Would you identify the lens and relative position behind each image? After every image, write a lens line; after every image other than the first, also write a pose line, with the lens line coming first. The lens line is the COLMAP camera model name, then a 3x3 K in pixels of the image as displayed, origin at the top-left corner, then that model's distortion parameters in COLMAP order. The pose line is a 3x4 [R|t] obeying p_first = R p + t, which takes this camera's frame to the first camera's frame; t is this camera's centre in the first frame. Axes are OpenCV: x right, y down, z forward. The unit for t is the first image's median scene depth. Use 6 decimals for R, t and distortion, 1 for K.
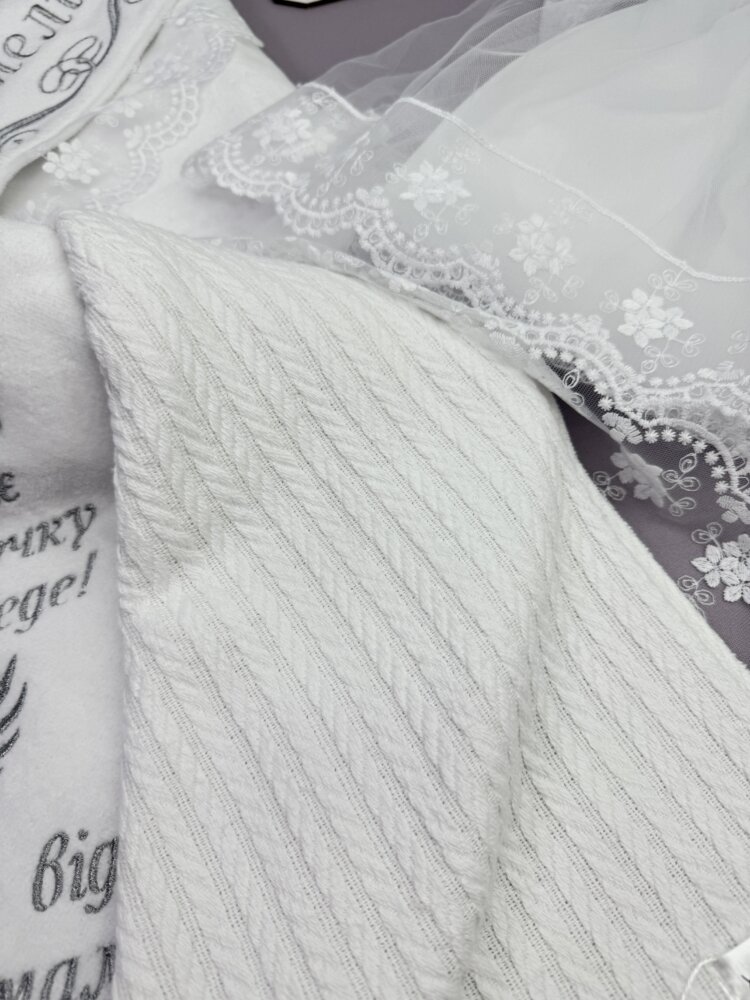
lens RADIAL K [[694.5, 0, 373.8], [0, 694.5, 518.6], [0, 0, 1]] dist [0.040758, -0.092468]
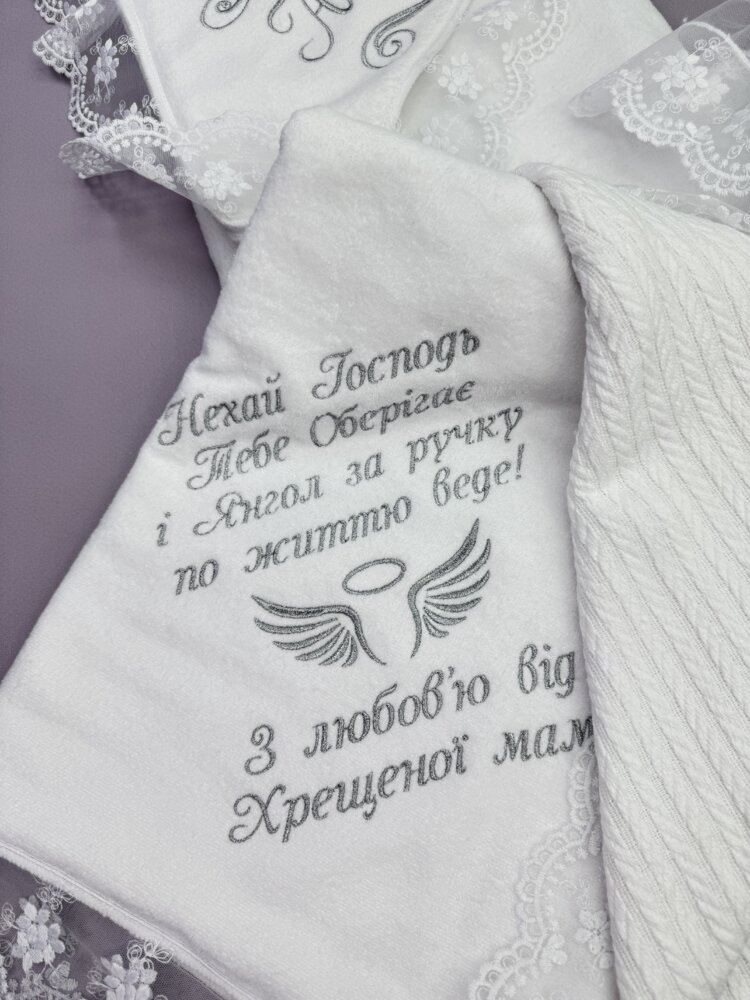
lens RADIAL K [[709.7, 0, 375.0], [0, 709.7, 500.0], [0, 0, 1]] dist [0.039430, -0.046539]
pose [[0.995035, 0.096849, -0.022943, -0.690158], [-0.090071, 0.974303, 0.206447, -0.112004], [0.042348, -0.203356, 0.978189, -0.374229]]
